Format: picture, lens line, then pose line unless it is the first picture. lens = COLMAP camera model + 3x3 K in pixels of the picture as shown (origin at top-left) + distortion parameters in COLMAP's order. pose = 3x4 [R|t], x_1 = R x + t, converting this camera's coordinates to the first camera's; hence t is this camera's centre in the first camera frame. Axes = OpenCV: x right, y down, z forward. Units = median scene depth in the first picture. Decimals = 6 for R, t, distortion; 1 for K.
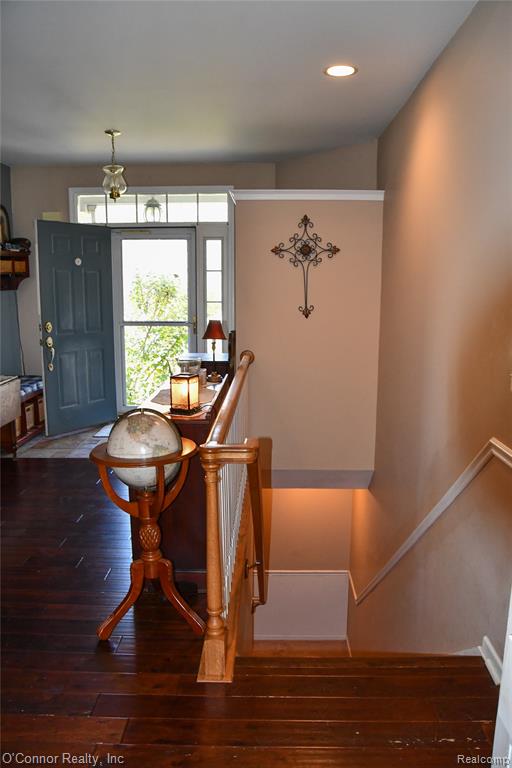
lens RADIAL K [[618.6, 0, 256.0], [0, 618.6, 384.0], [0, 0, 1]] dist [-0.136176, 0.114316]
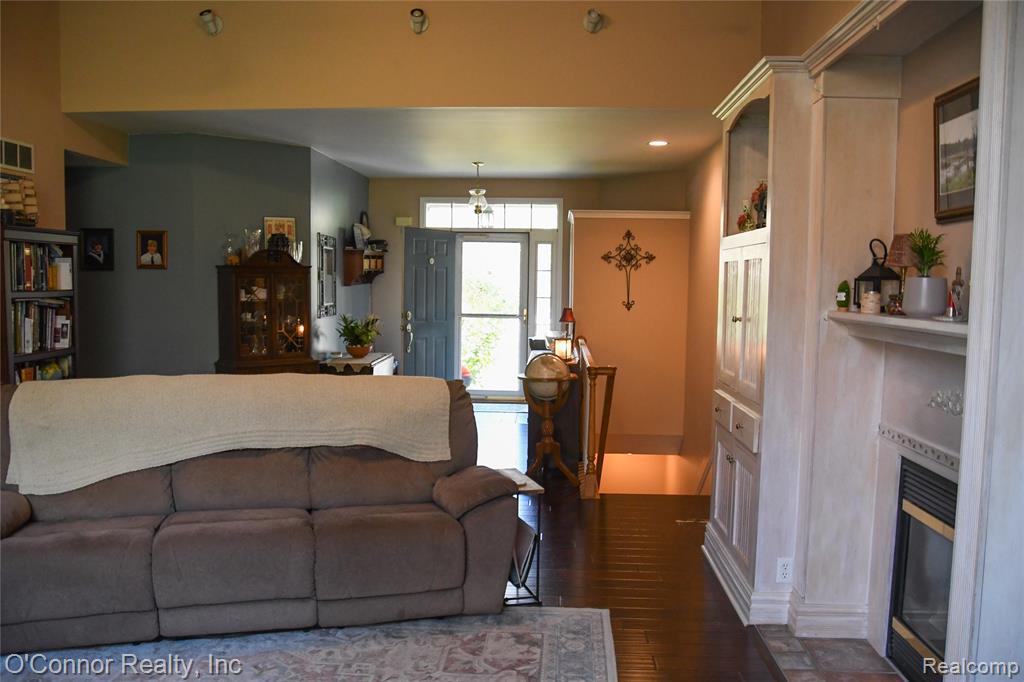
lens RADIAL K [[824.8, 0, 509.9], [0, 824.8, 354.3], [0, 0, 1]] dist [-0.136176, 0.114316]
pose [[0.999443, 0.015557, -0.029507, -0.090017], [-0.017606, 0.997356, -0.070501, 0.086989], [0.028333, 0.070982, 0.997075, -0.559890]]
